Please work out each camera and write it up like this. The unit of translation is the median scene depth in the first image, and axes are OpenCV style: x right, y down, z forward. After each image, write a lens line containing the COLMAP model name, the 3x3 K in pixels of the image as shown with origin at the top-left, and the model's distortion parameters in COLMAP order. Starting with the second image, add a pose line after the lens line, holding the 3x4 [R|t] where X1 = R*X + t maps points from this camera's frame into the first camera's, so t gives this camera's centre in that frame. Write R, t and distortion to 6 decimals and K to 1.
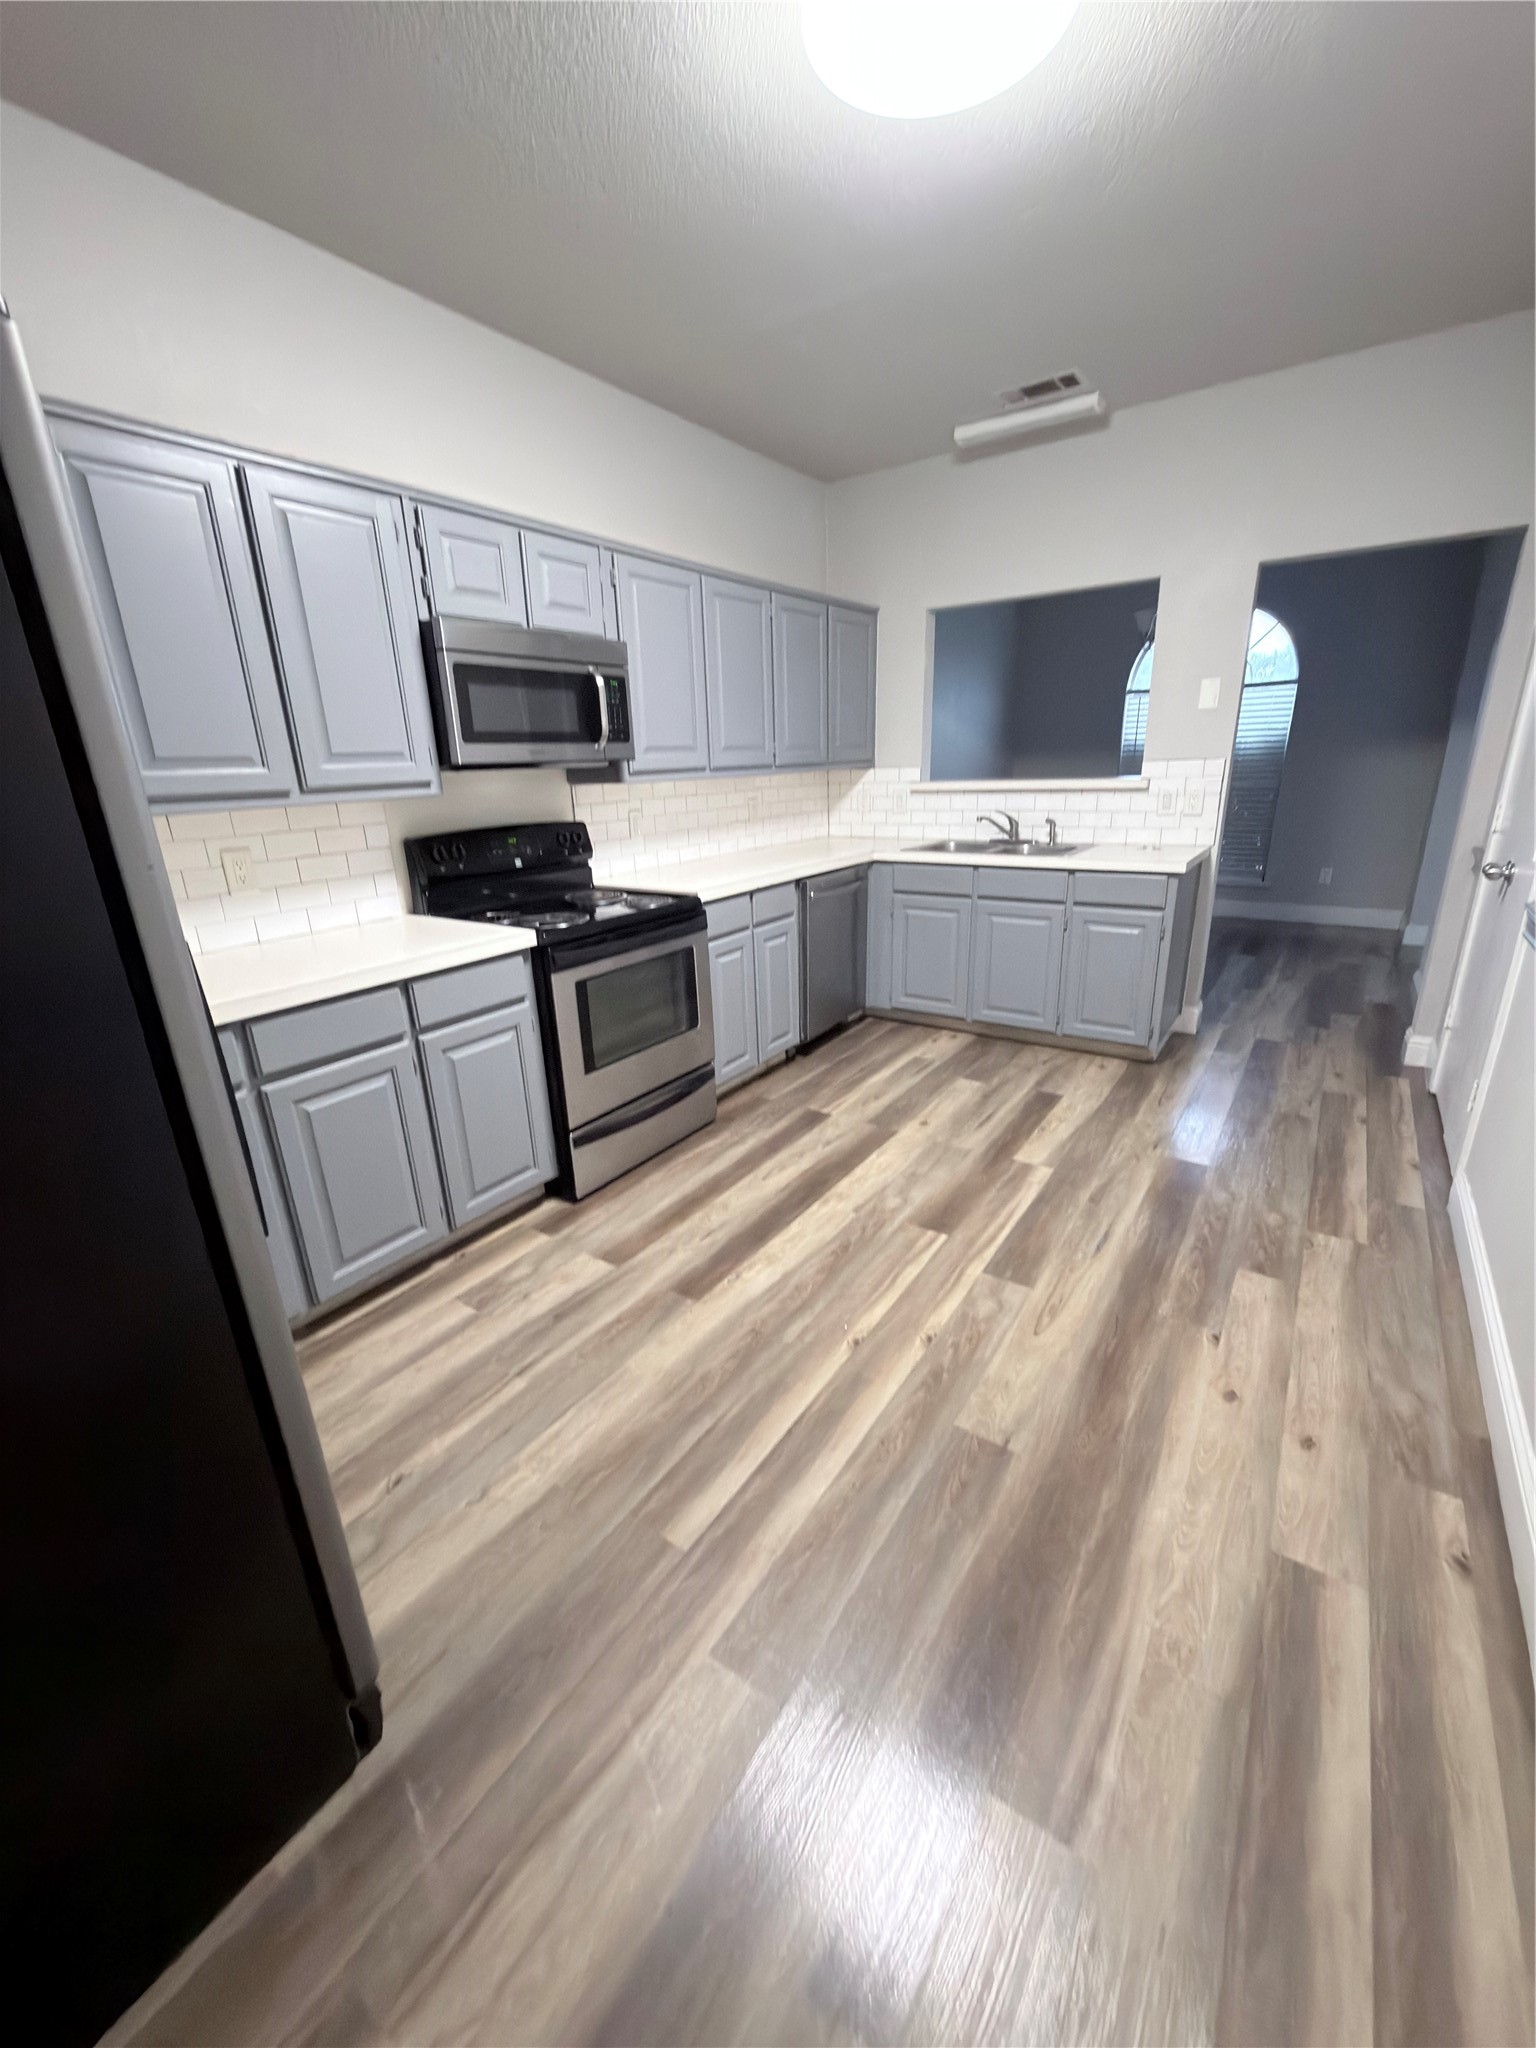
lens RADIAL K [[809.1, 0, 758.0], [0, 809.1, 1020.3], [0, 0, 1]] dist [0.000442, 0.000374]
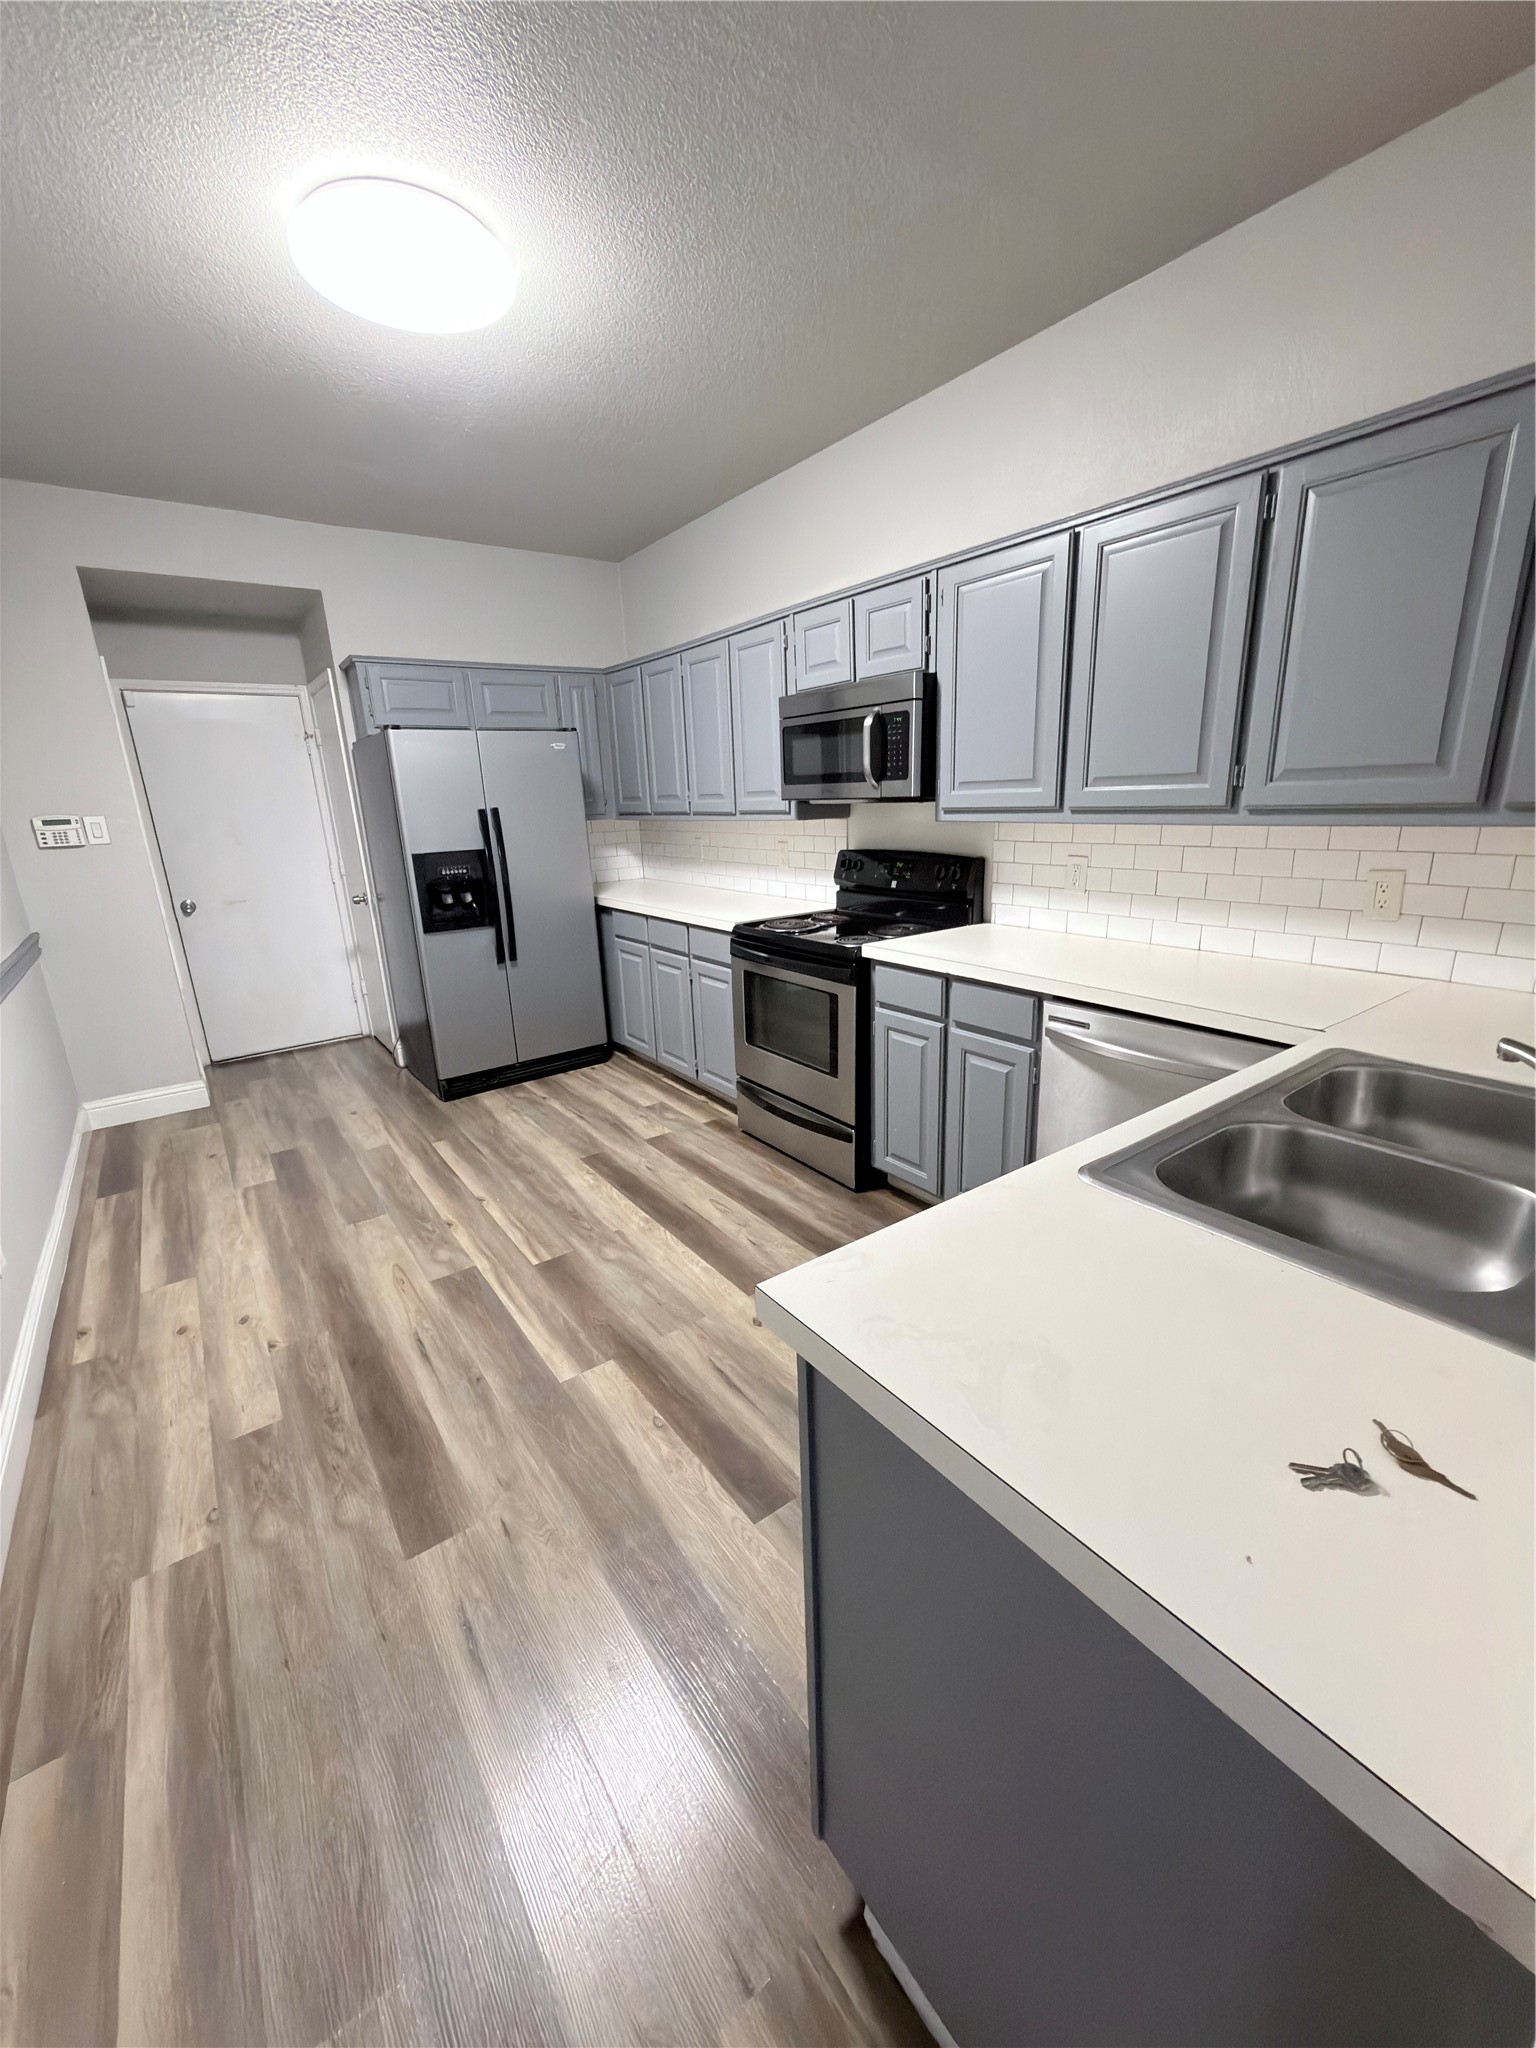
lens RADIAL K [[809.1, 0, 767.2], [0, 809.1, 1017.0], [0, 0, 1]] dist [0.000442, 0.000374]
pose [[-0.313858, 0.297117, -0.901784, 1.079680], [-0.249942, 0.890423, 0.380363, -0.544287], [0.915982, 0.344774, -0.205204, 1.496355]]
